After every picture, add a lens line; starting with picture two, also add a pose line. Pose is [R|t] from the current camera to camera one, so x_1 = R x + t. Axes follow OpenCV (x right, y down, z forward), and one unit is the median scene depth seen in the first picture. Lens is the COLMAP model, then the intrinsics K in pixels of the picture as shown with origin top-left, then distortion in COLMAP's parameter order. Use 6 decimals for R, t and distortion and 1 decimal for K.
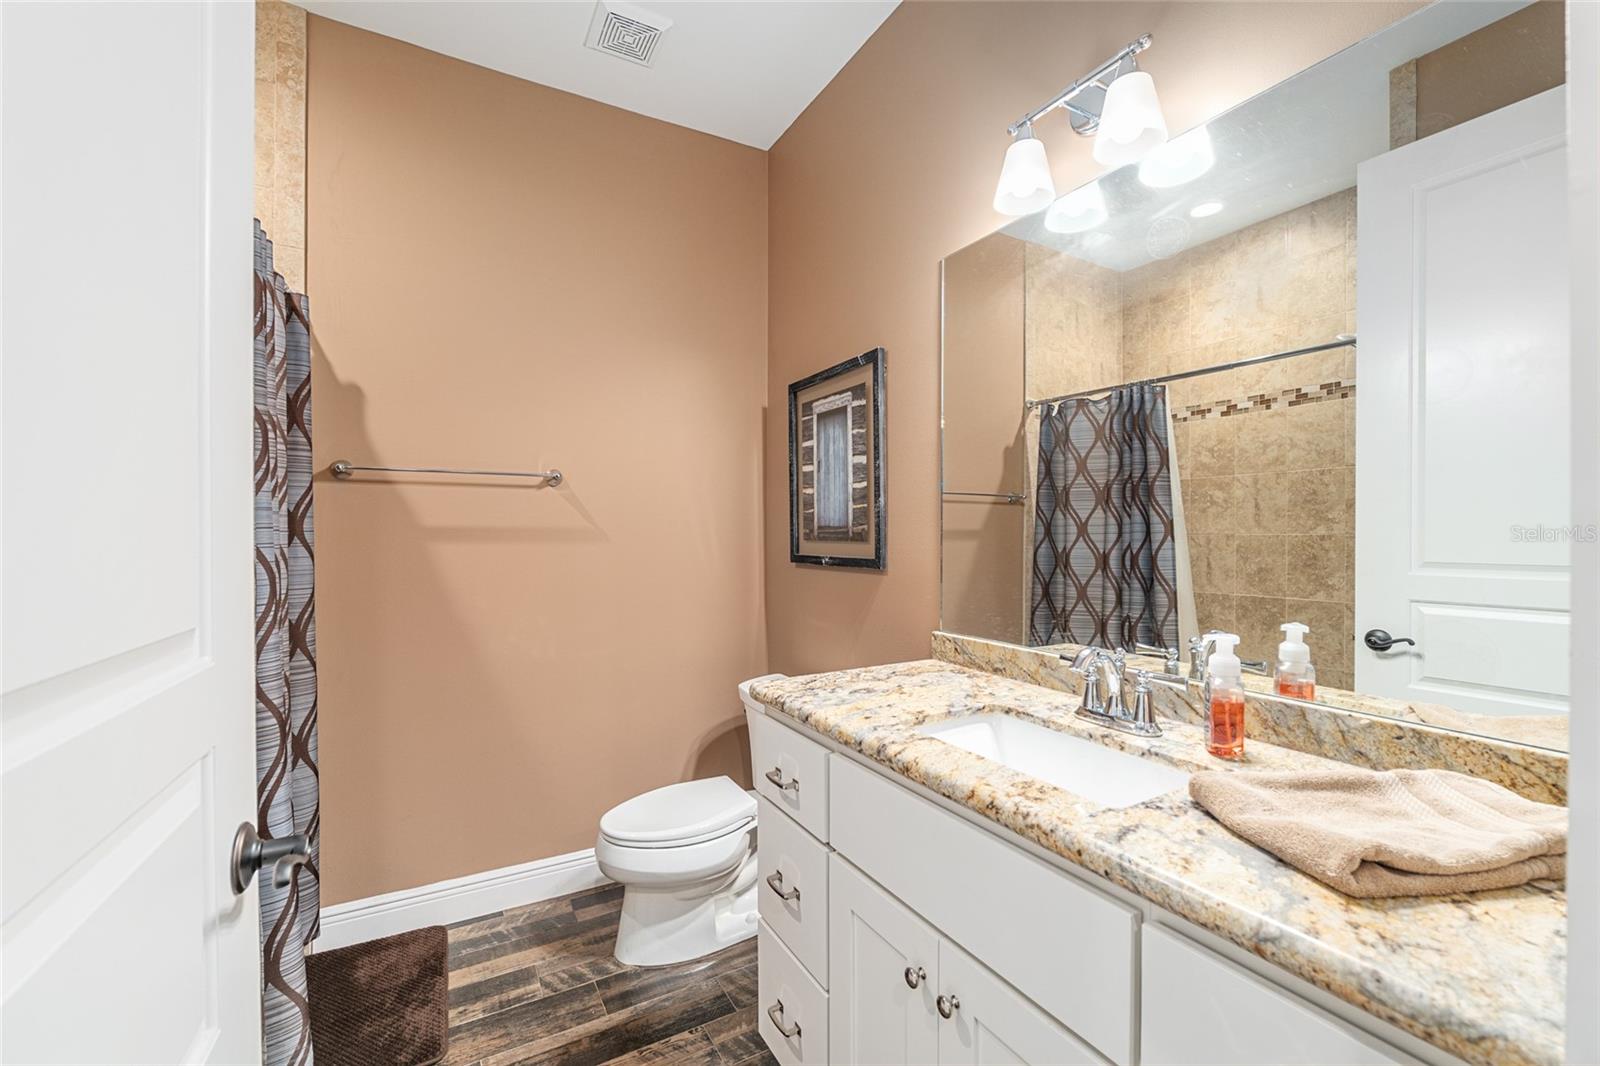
lens RADIAL K [[658.5, 0, 796.9], [0, 658.5, 516.4], [0, 0, 1]] dist [-0.011386, 0.000281]
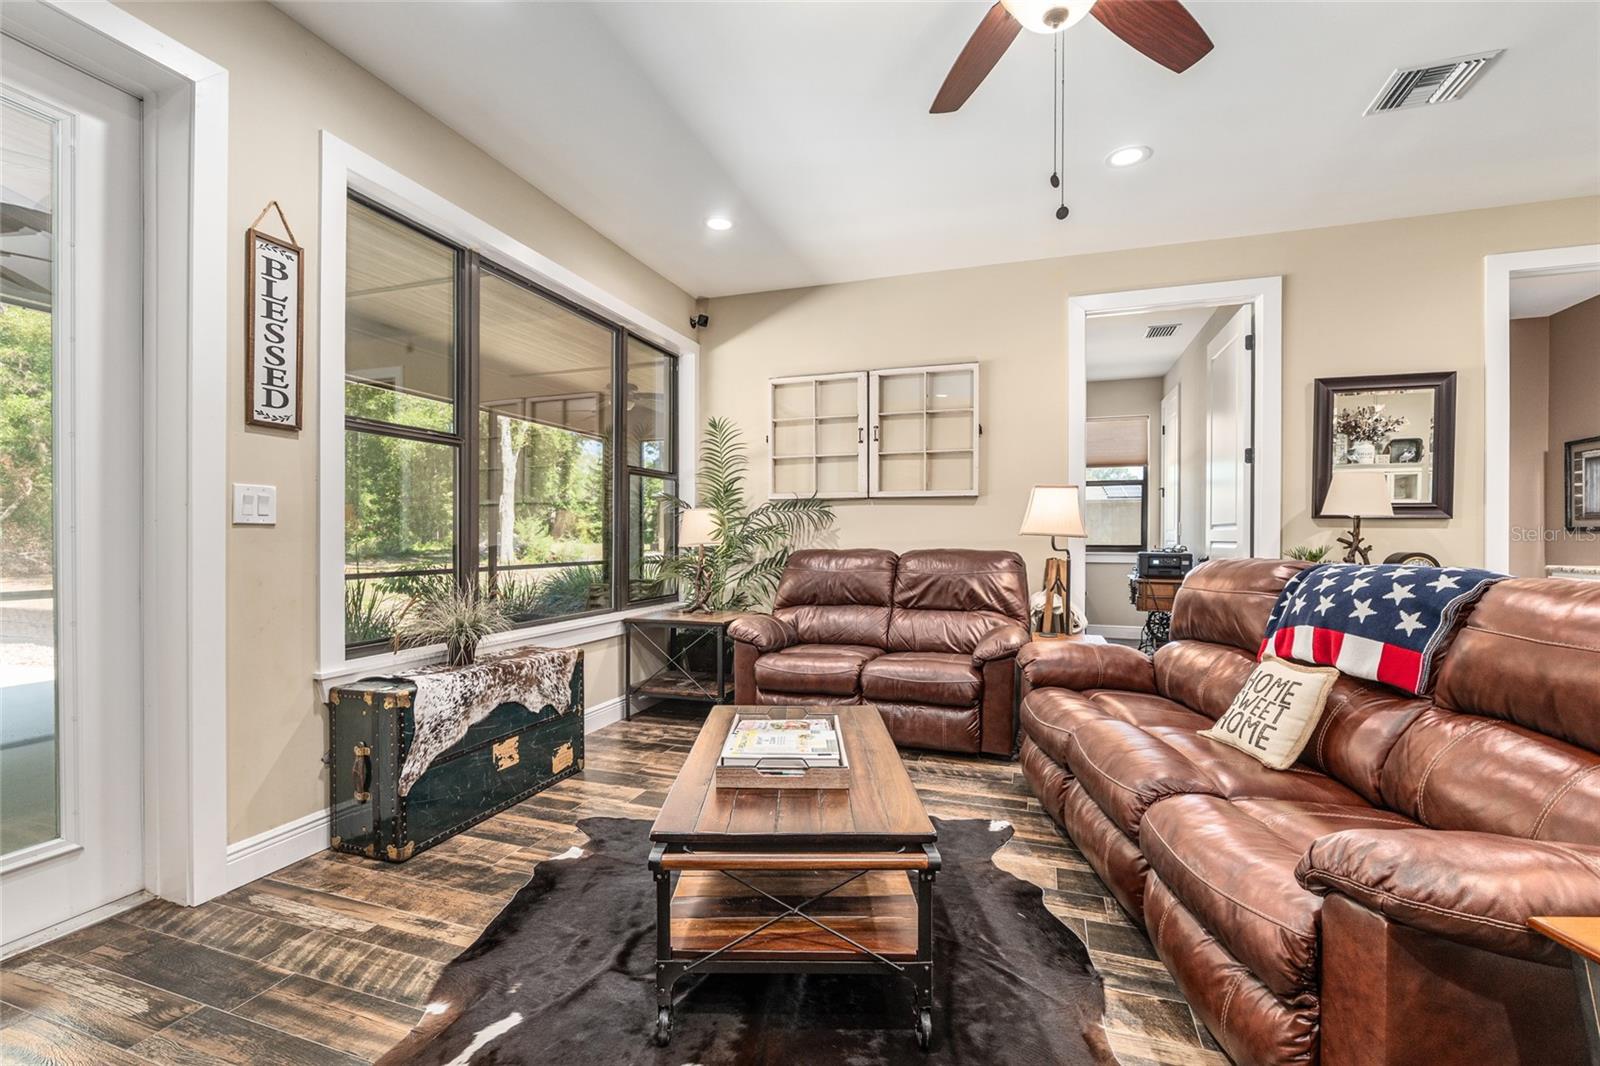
lens RADIAL K [[696.4, 0, 794.9], [0, 696.4, 537.8], [0, 0, 1]] dist [-0.003255, -0.000428]
pose [[0.664121, 0.006760, -0.747594, 0.011090], [0.009689, 0.999797, 0.017647, 0.030481], [0.747562, -0.018963, 0.663921, -2.228087]]
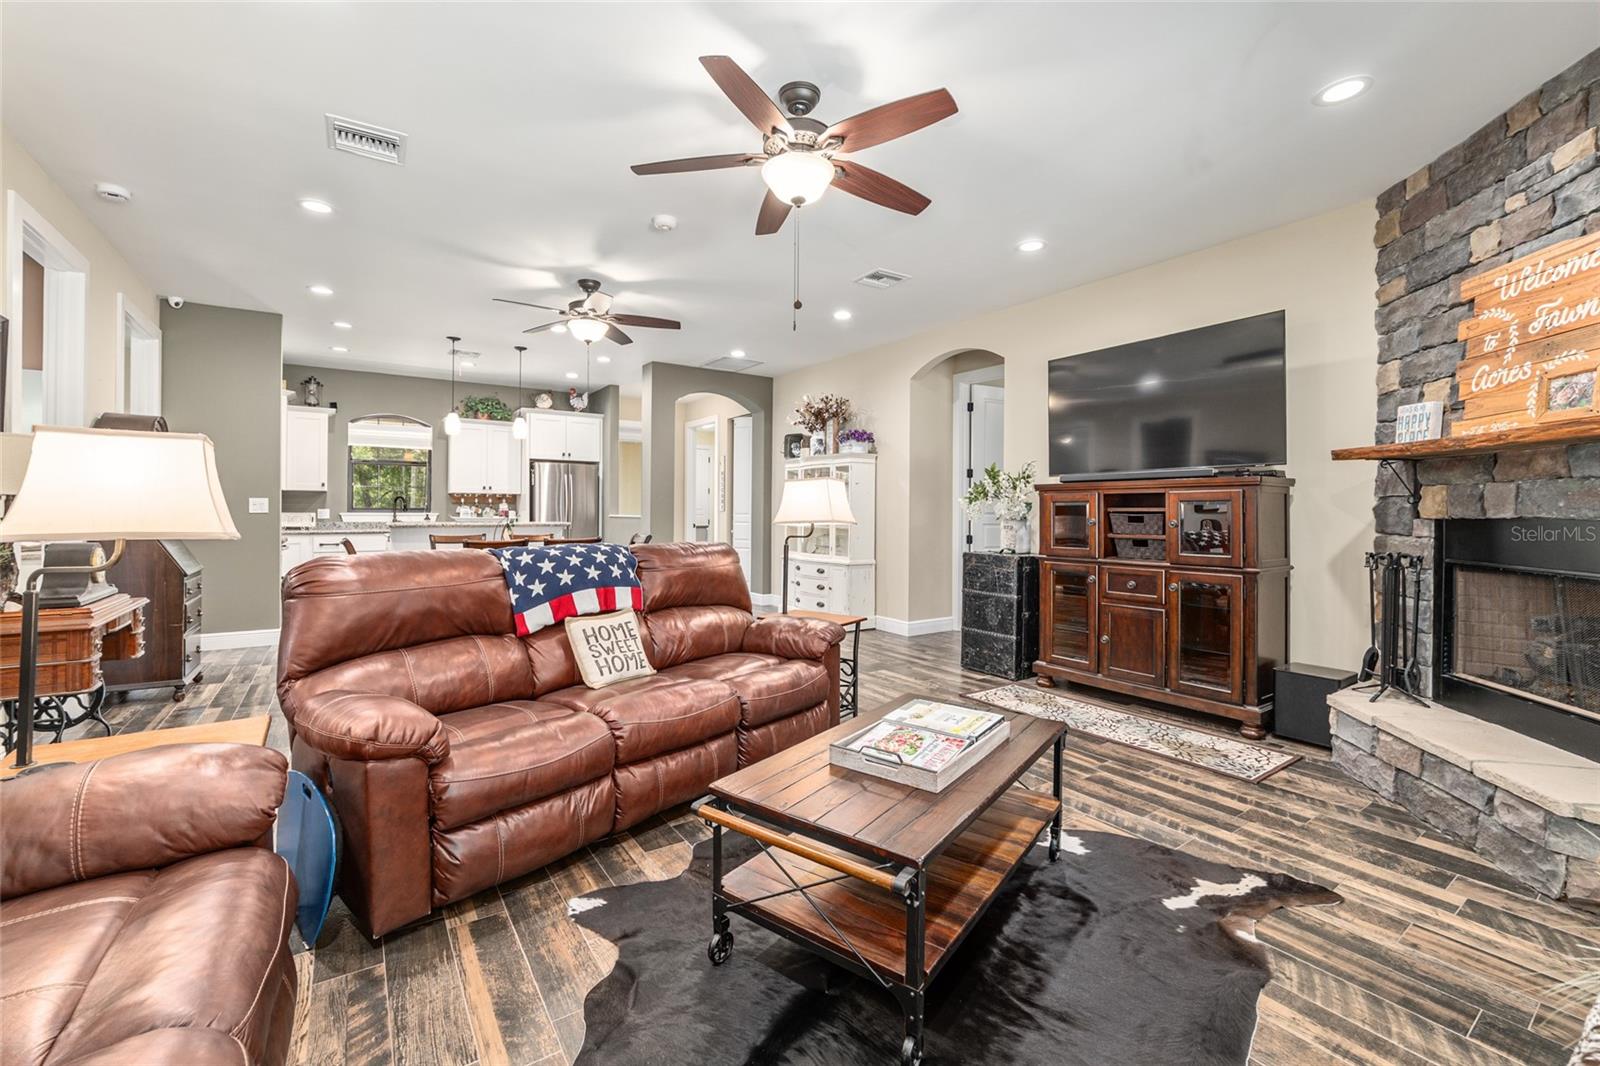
lens RADIAL K [[658.5, 0, 796.9], [0, 658.5, 516.4], [0, 0, 1]] dist [-0.011386, 0.000281]
pose [[-0.087098, -0.006849, 0.996176, -1.470041], [-0.028646, 0.999580, 0.004368, 0.012989], [-0.995788, -0.028156, -0.087257, -1.421961]]
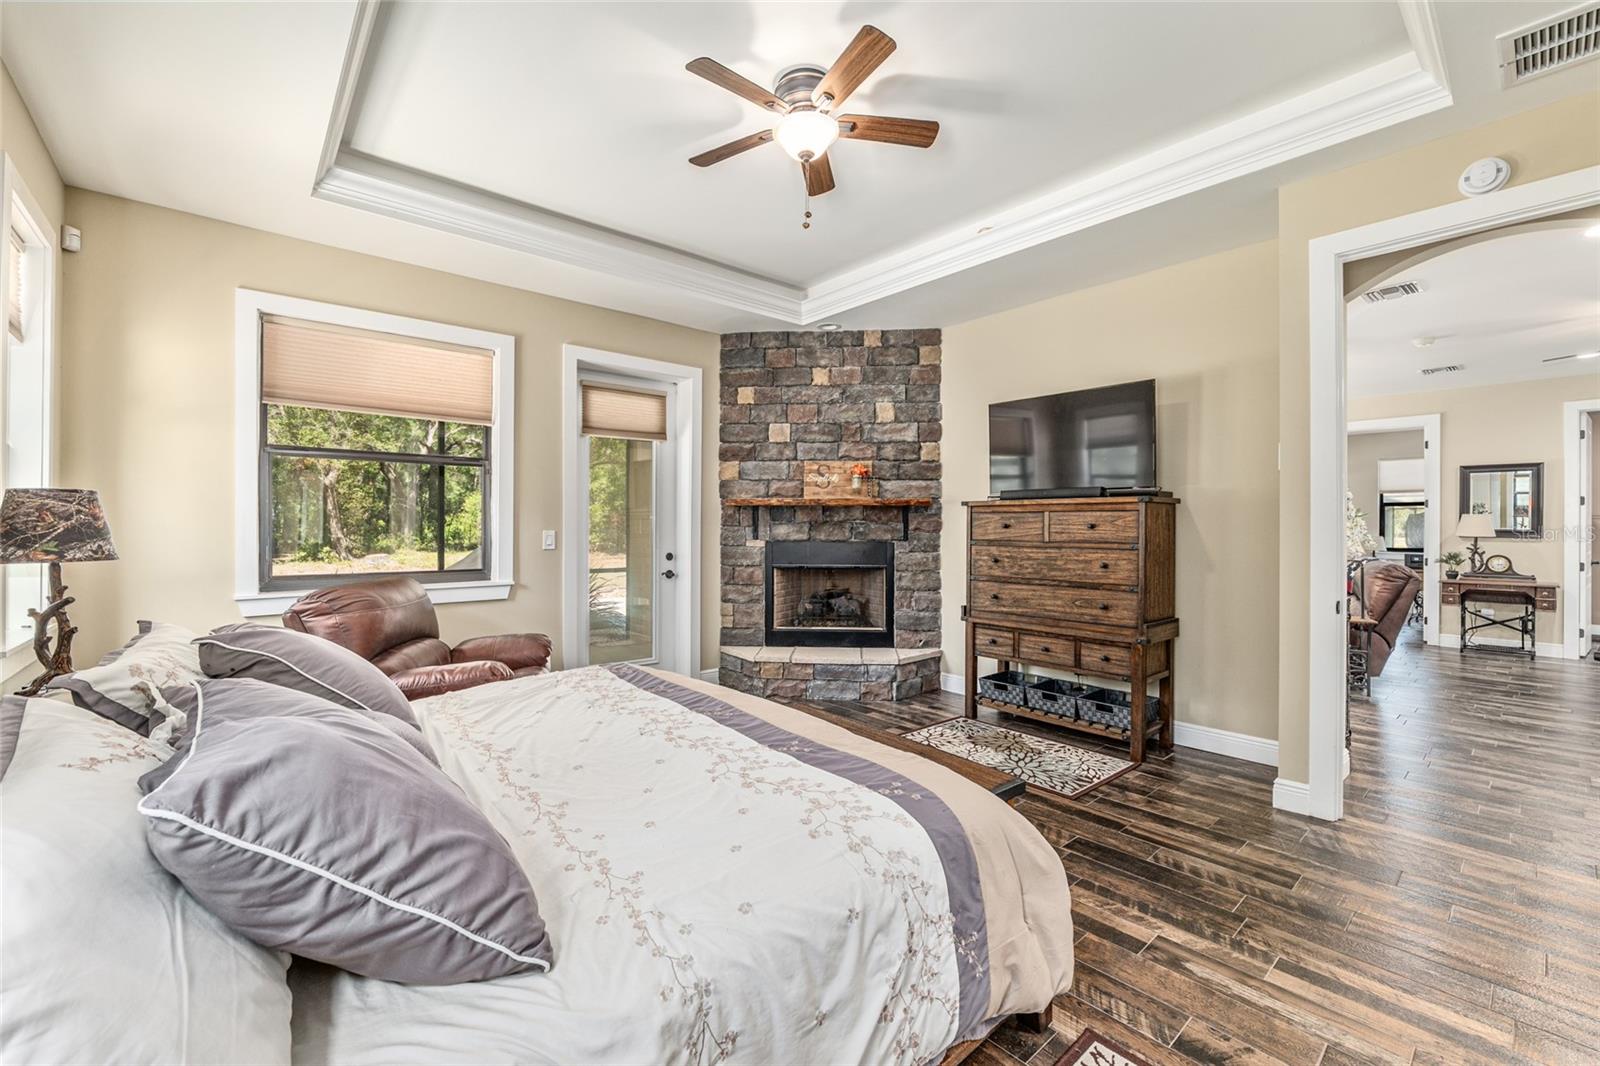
lens RADIAL K [[658.5, 0, 796.9], [0, 658.5, 516.4], [0, 0, 1]] dist [-0.011386, 0.000281]
pose [[0.201238, -0.003831, -0.979535, 1.949307], [0.014797, 0.999890, -0.000870, -0.111171], [0.979431, -0.014319, 0.201272, -3.853352]]
